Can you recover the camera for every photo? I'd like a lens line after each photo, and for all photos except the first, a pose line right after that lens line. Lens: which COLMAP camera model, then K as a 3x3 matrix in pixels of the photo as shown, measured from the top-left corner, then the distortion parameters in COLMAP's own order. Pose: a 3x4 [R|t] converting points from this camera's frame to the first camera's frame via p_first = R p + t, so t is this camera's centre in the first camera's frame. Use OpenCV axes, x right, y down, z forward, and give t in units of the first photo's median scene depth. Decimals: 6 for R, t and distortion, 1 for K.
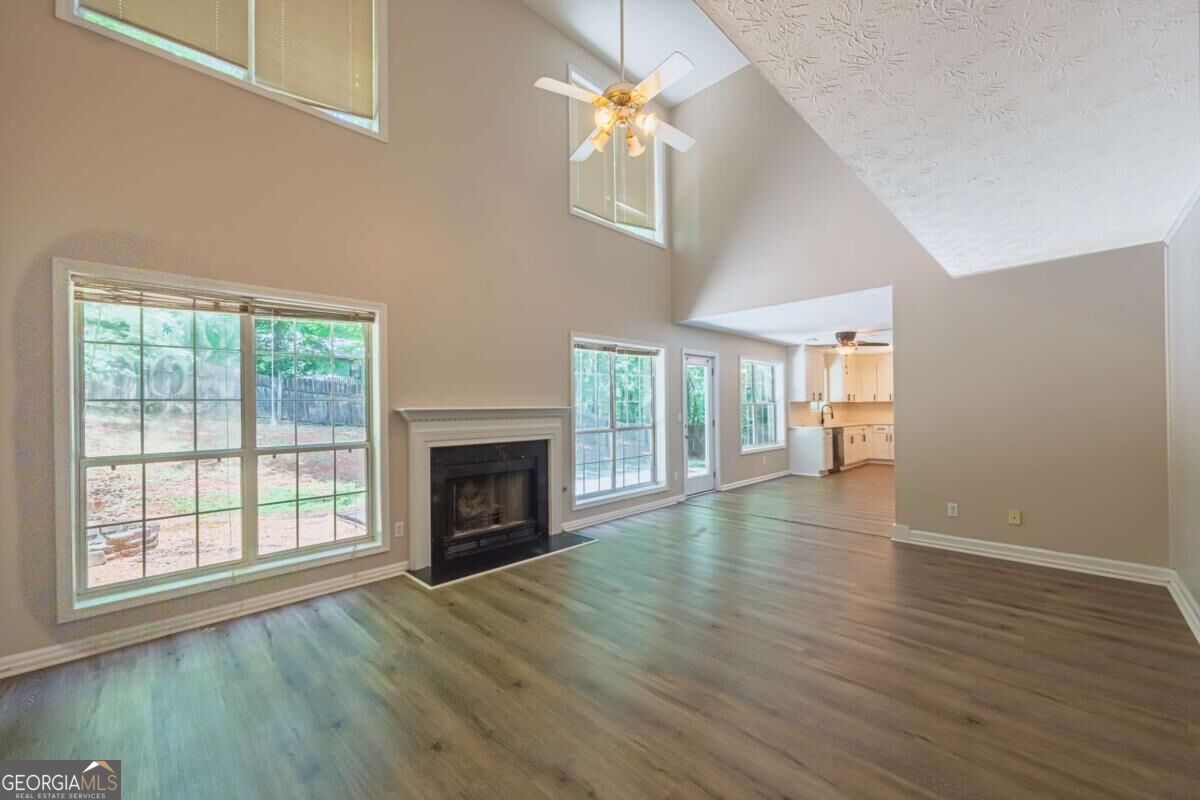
lens RADIAL K [[468.8, 0, 601.4], [0, 468.8, 405.2], [0, 0, 1]] dist [-0.000377, 0.000026]
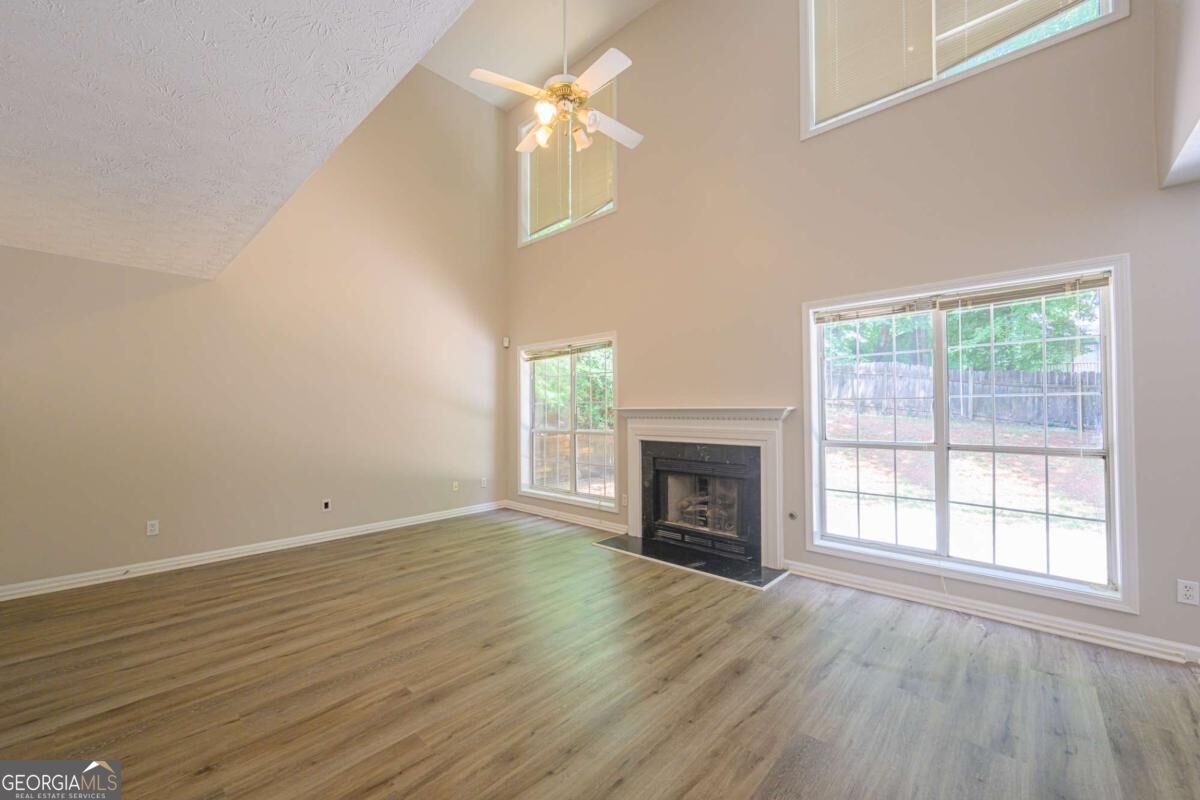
lens RADIAL K [[468.8, 0, 602.1], [0, 468.8, 404.2], [0, 0, 1]] dist [-0.000377, 0.000026]
pose [[0.039208, 0.000078, -0.999231, 0.703657], [0.010133, 0.999949, 0.000475, -0.004136], [0.999180, -0.010144, 0.039205, 0.710275]]
